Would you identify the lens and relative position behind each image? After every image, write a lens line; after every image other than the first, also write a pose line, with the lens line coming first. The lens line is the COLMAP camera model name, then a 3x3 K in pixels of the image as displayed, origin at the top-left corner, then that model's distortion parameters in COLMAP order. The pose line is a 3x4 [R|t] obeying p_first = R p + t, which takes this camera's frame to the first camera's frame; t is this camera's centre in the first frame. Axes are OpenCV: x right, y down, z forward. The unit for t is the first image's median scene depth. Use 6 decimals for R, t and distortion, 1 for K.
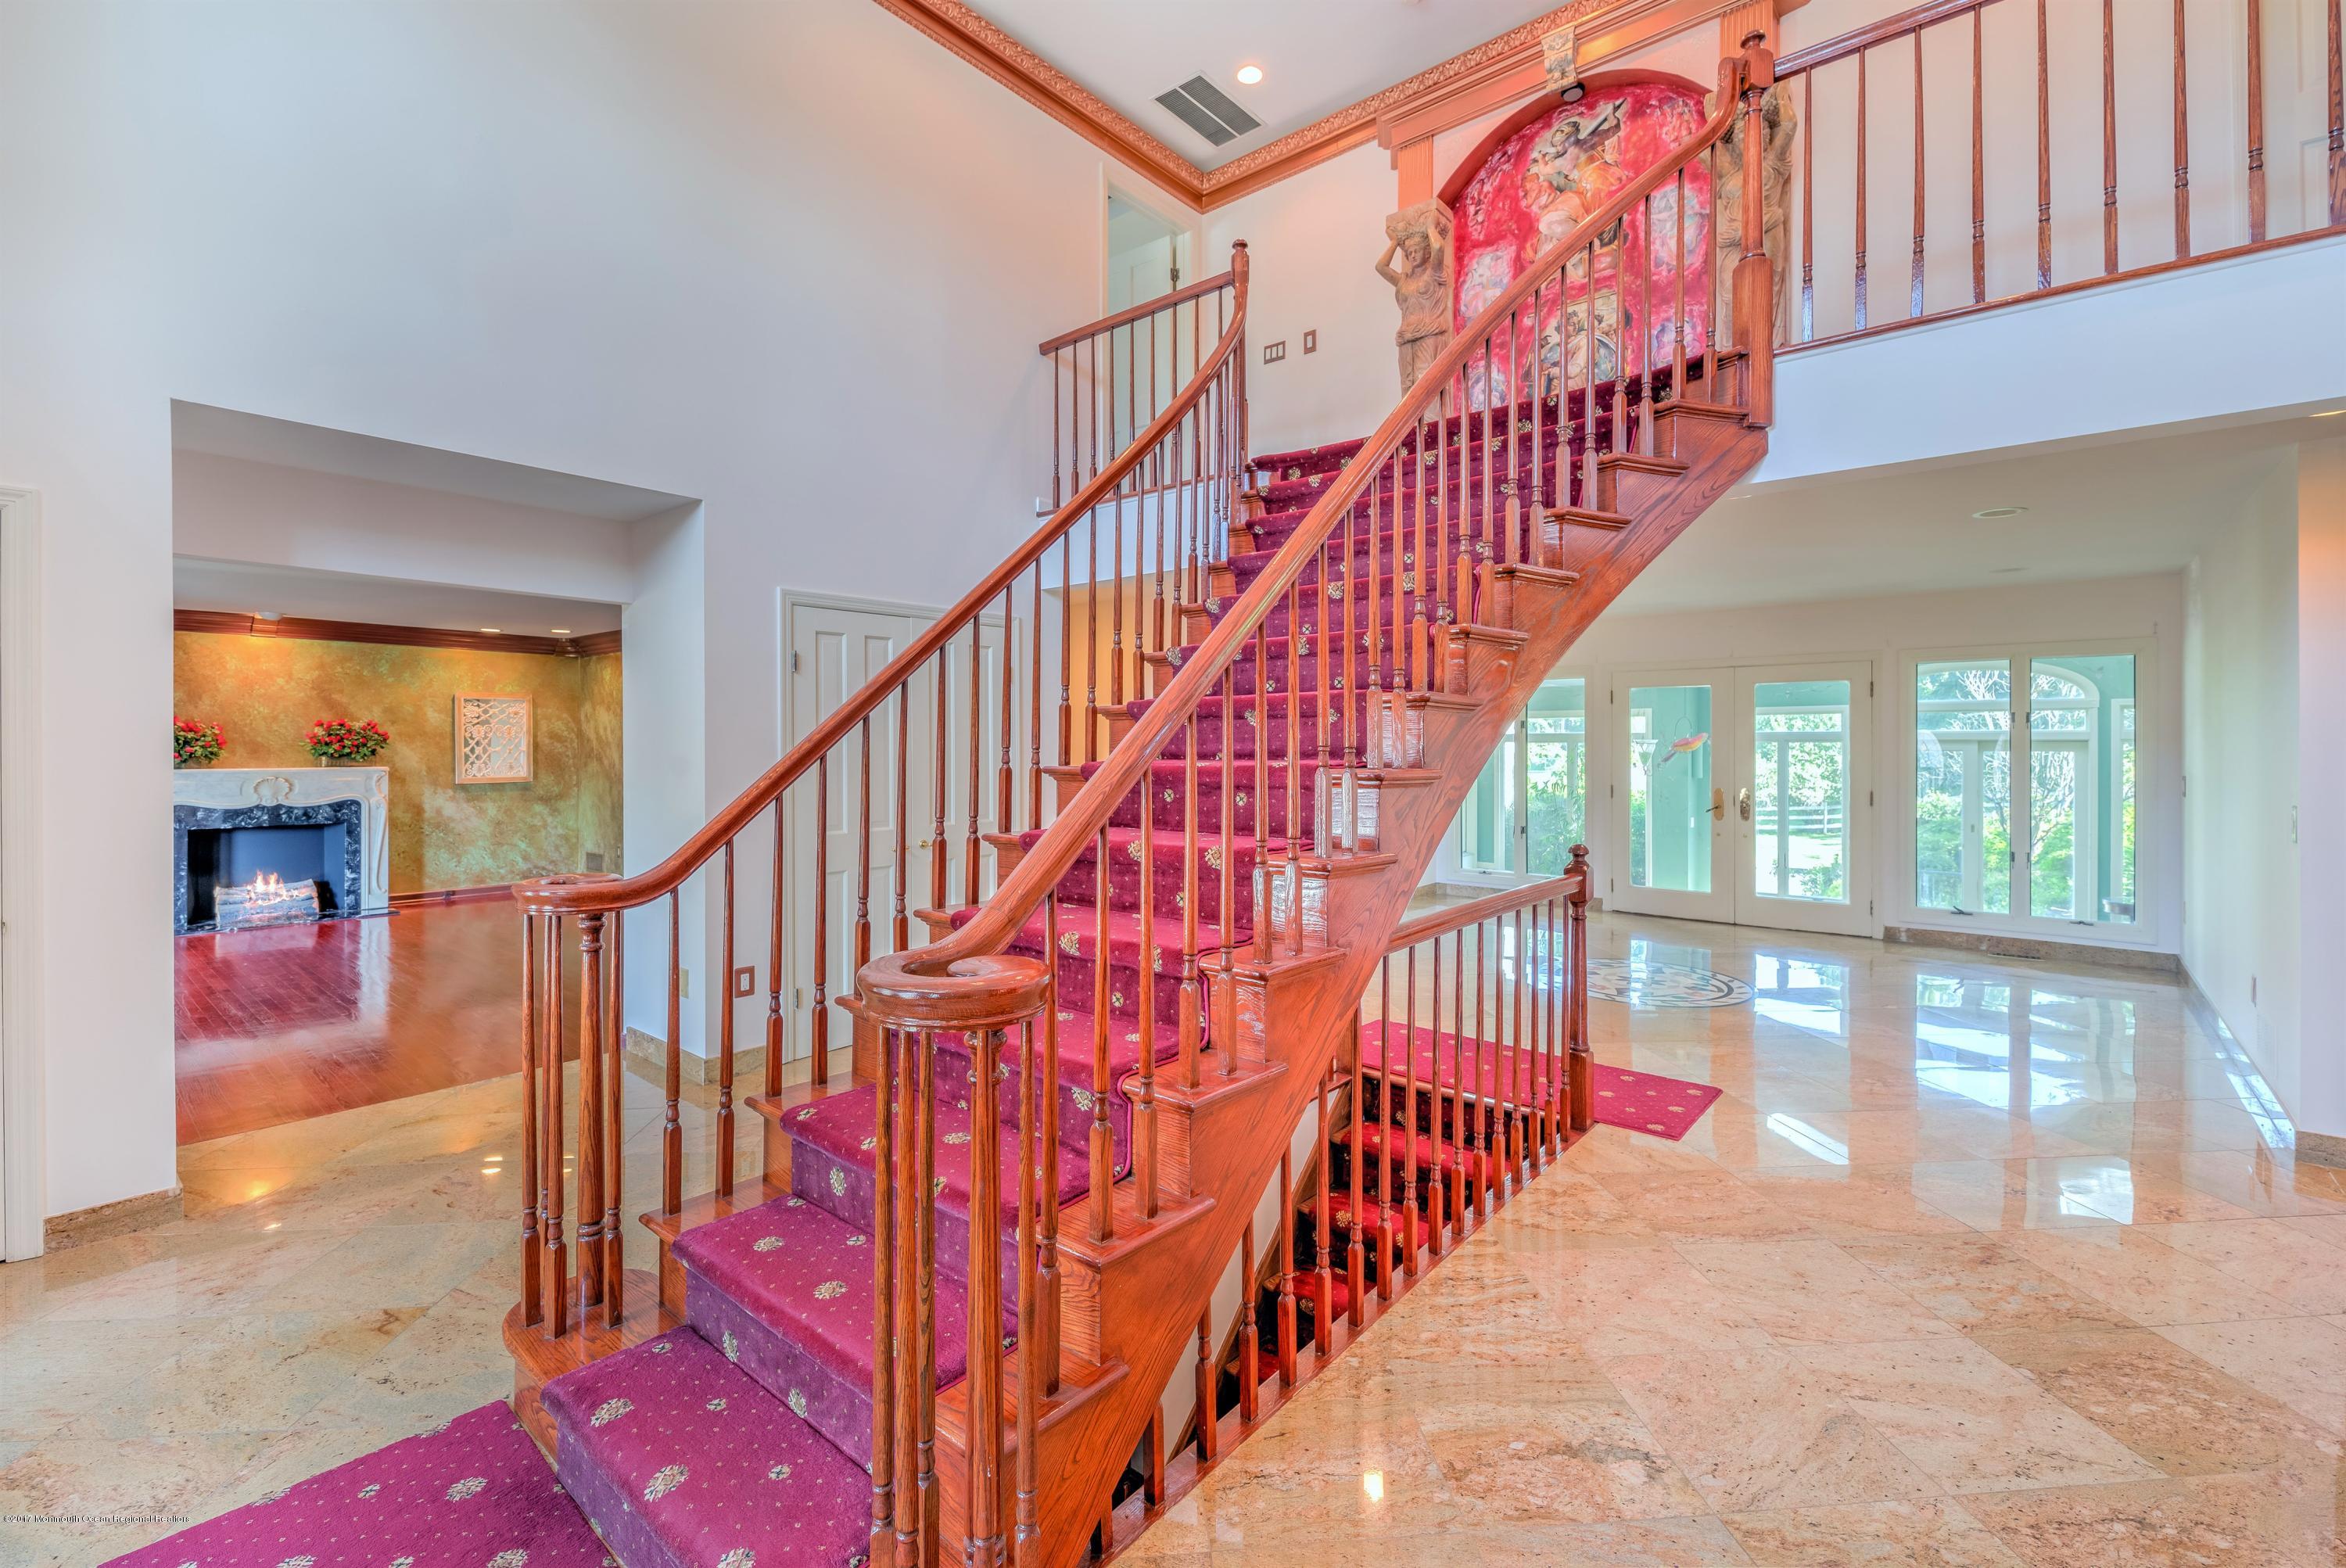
lens RADIAL K [[1043.2, 0, 1215.5], [0, 1043.2, 743.3], [0, 0, 1]] dist [-0.002748, -0.000744]
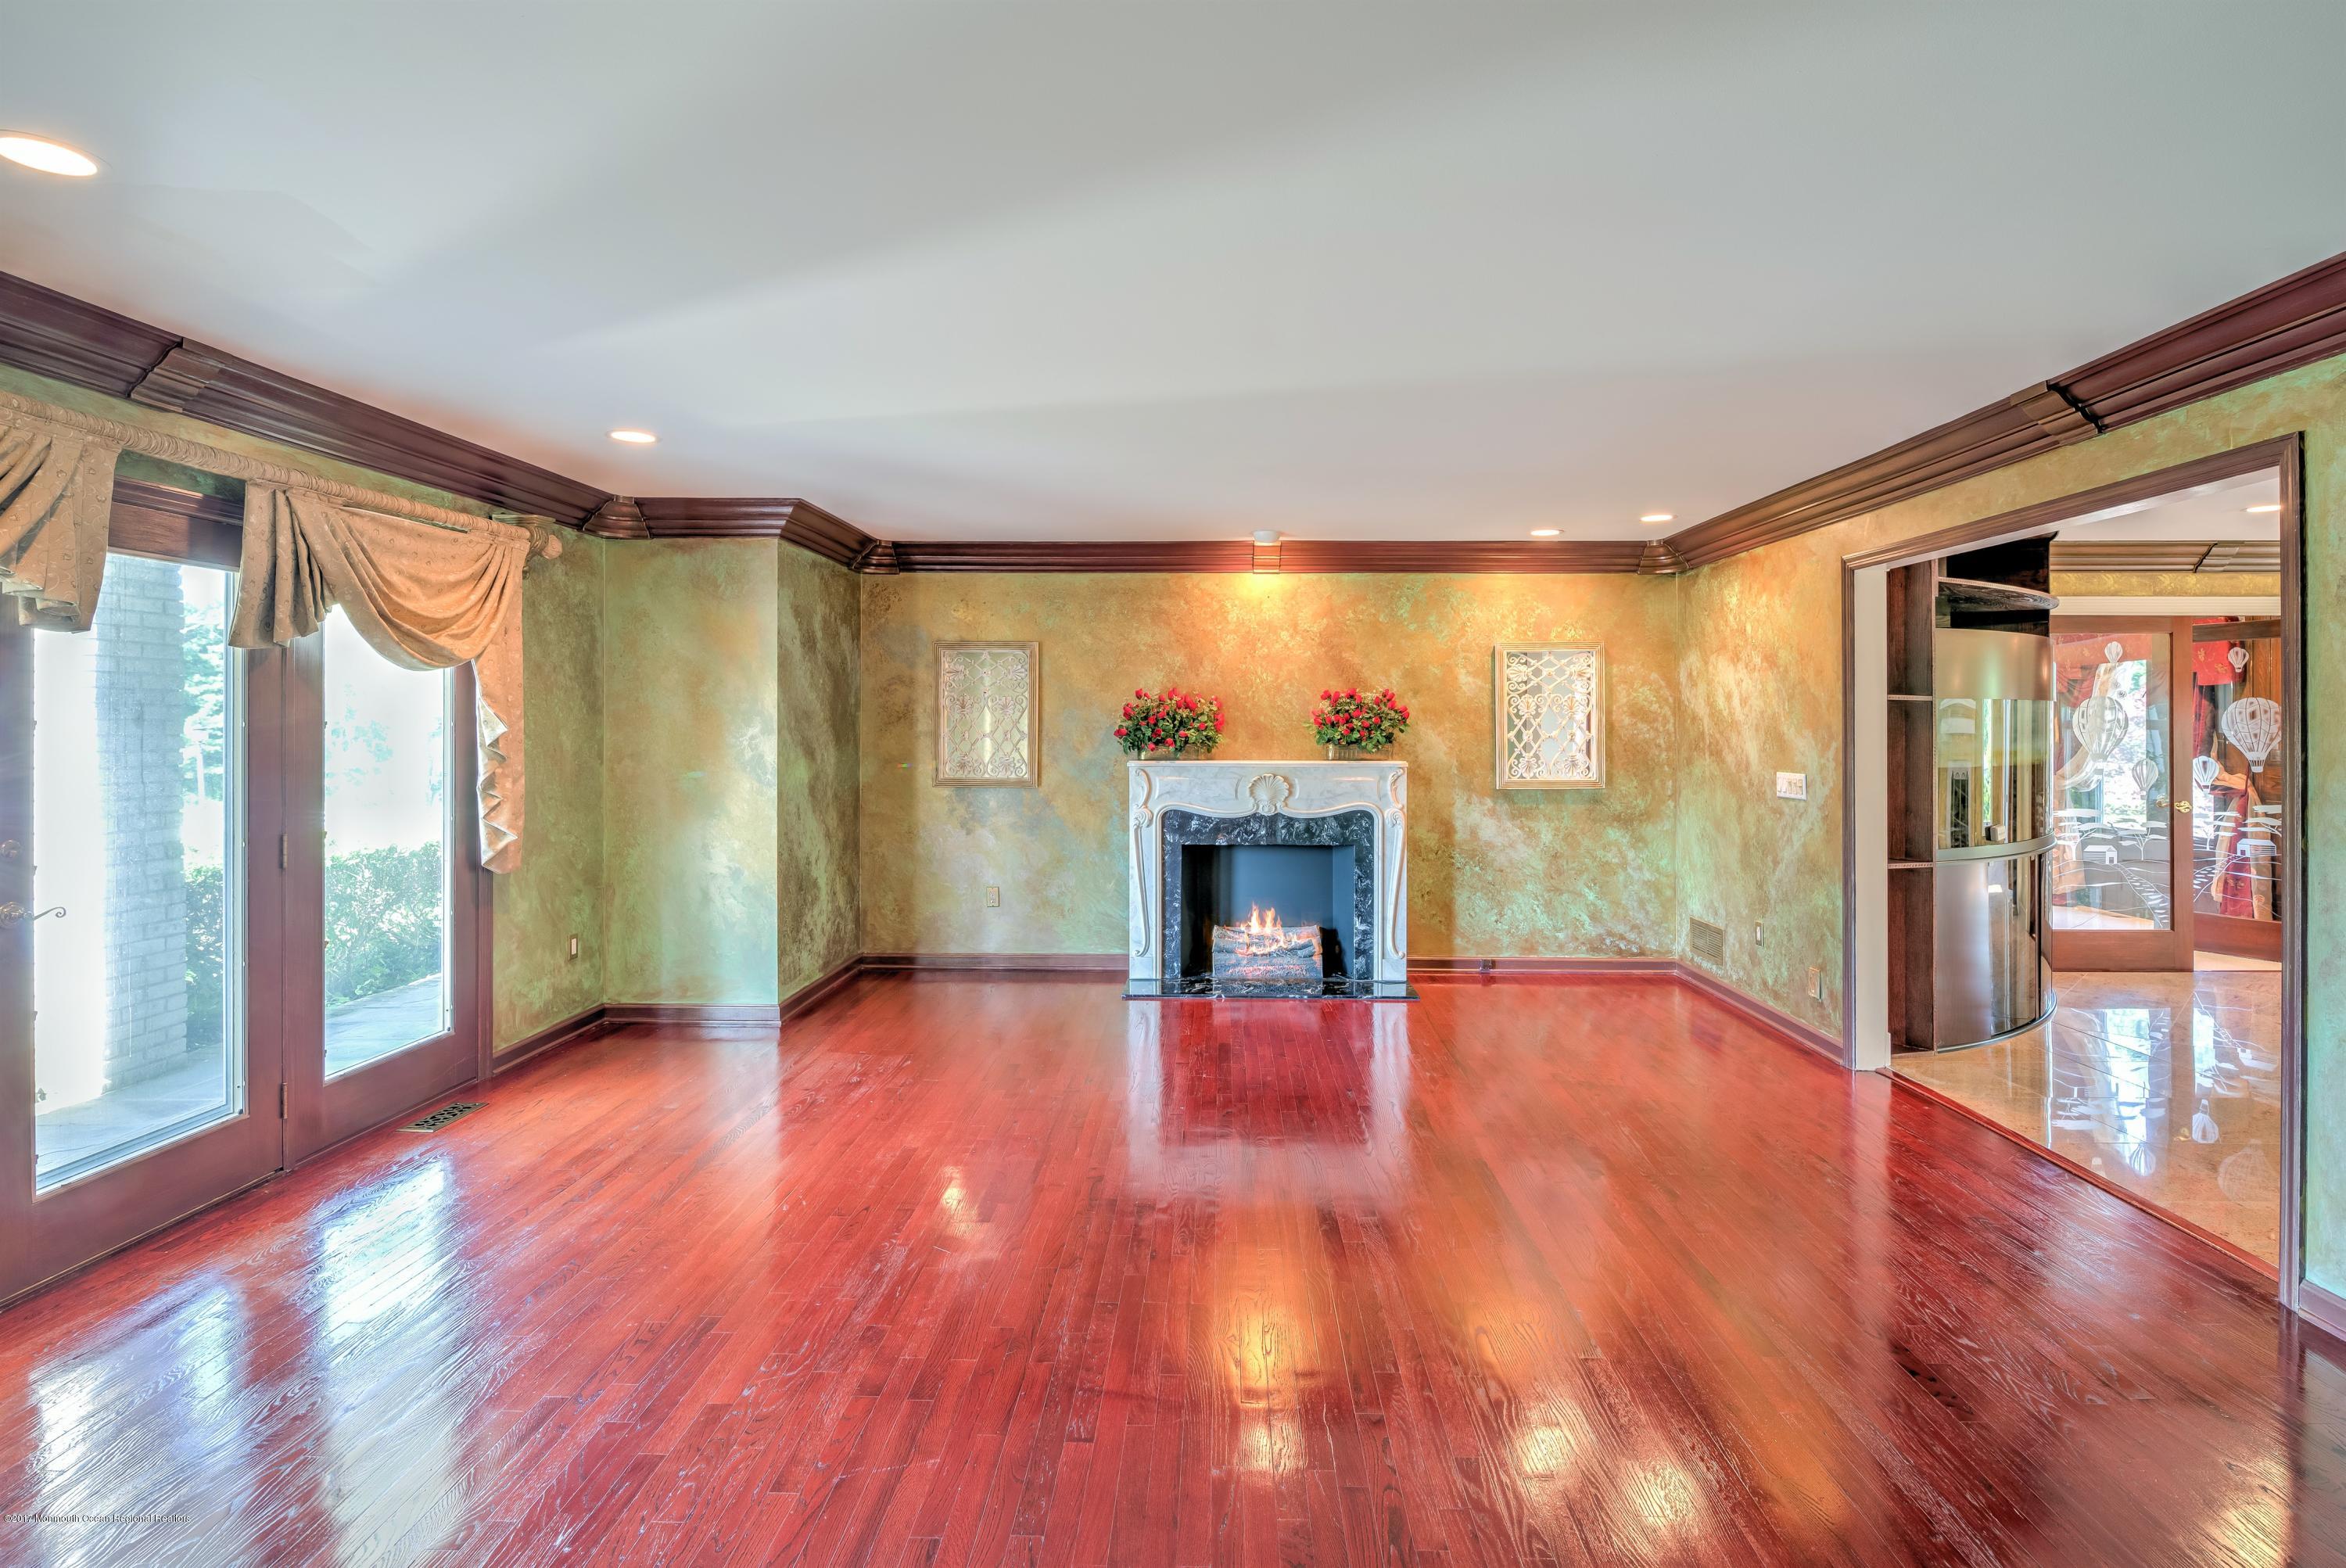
lens RADIAL K [[1043.2, 0, 1210.1], [0, 1043.2, 732.0], [0, 0, 1]] dist [-0.002748, -0.000744]
pose [[0.624919, -0.000294, -0.780690, -0.361839], [0.000745, 1.000000, 0.000221, 0.004543], [0.780689, -0.000720, 0.624919, 0.493418]]
